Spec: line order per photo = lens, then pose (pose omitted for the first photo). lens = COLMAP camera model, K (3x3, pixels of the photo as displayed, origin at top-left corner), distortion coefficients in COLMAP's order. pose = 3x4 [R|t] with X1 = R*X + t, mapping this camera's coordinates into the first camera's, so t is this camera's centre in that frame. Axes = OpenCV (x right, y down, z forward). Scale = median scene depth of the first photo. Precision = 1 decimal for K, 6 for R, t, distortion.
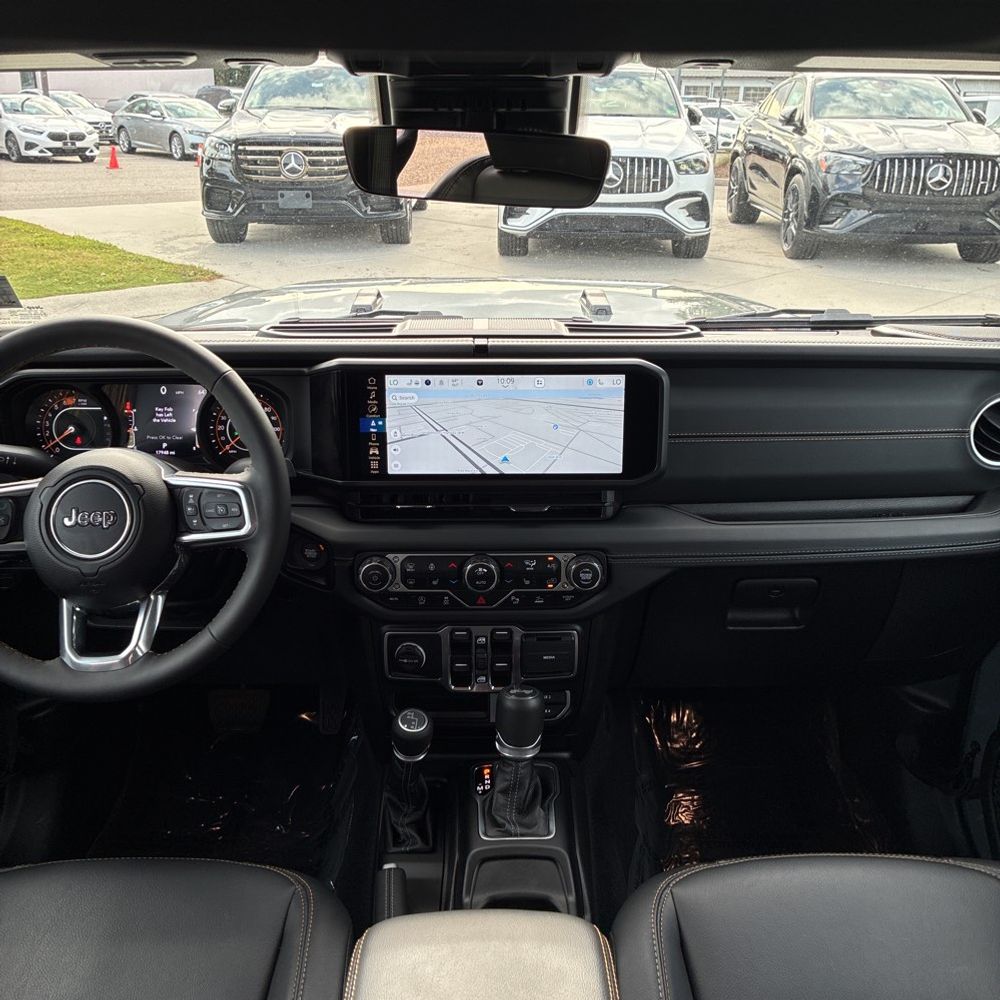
lens RADIAL K [[1022.7, 0, 495.7], [0, 1022.7, 486.4], [0, 0, 1]] dist [0.007749, 0.017007]
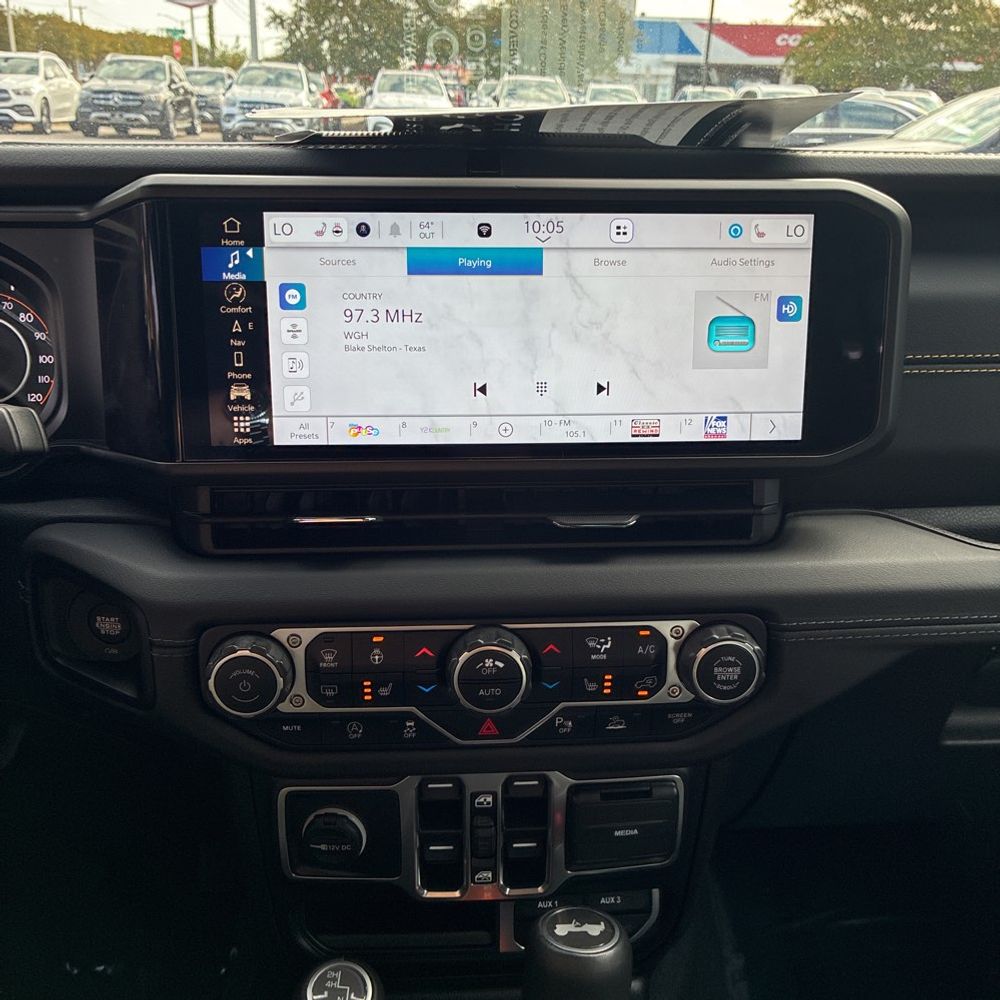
lens RADIAL K [[1022.7, 0, 495.7], [0, 1022.7, 486.4], [0, 0, 1]] dist [0.007749, 0.017007]
pose [[0.998973, -0.009531, 0.044291, -0.029874], [0.010002, 0.999896, -0.010423, 0.010581], [-0.044187, 0.010855, 0.998964, 0.550991]]
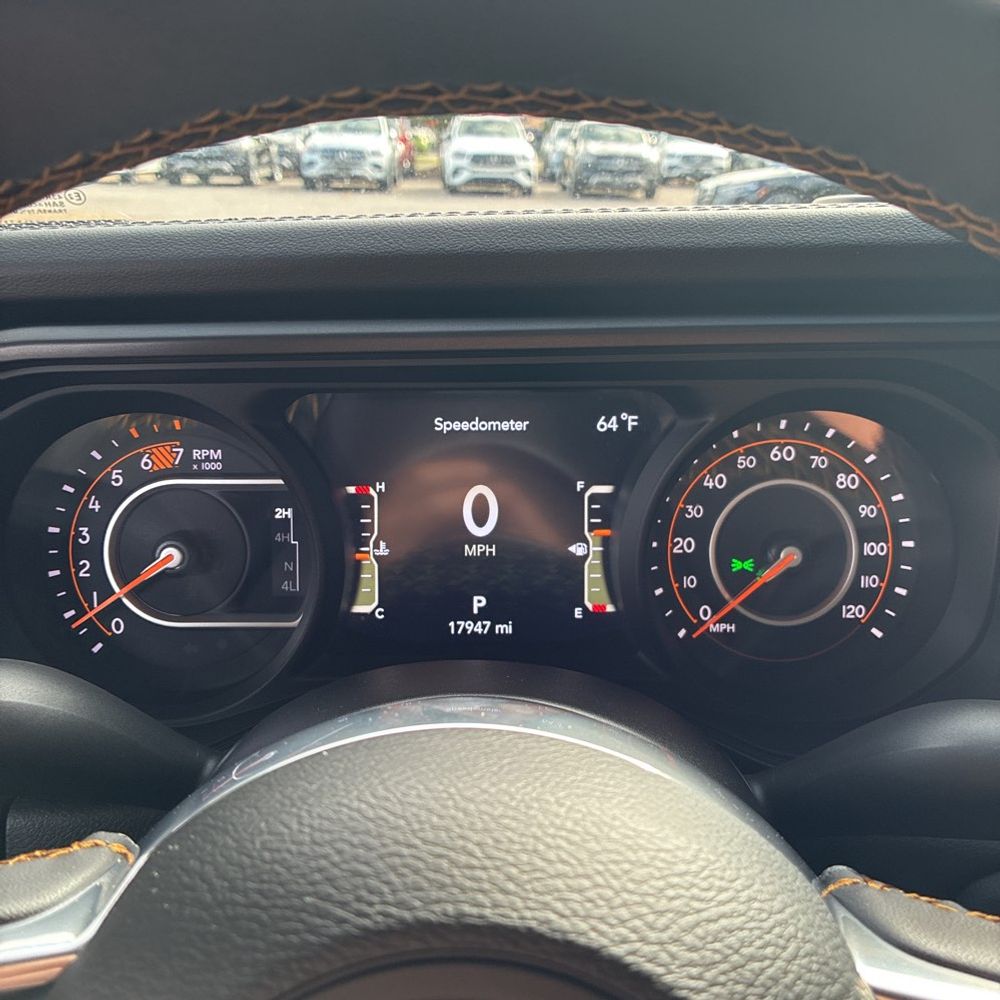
lens RADIAL K [[1022.7, 0, 495.7], [0, 1022.7, 486.4], [0, 0, 1]] dist [0.007749, 0.017007]
pose [[0.999726, -0.006120, -0.022591, -0.333683], [0.005025, 0.998826, -0.048182, -0.063870], [0.022859, 0.048056, 0.998583, 0.756158]]
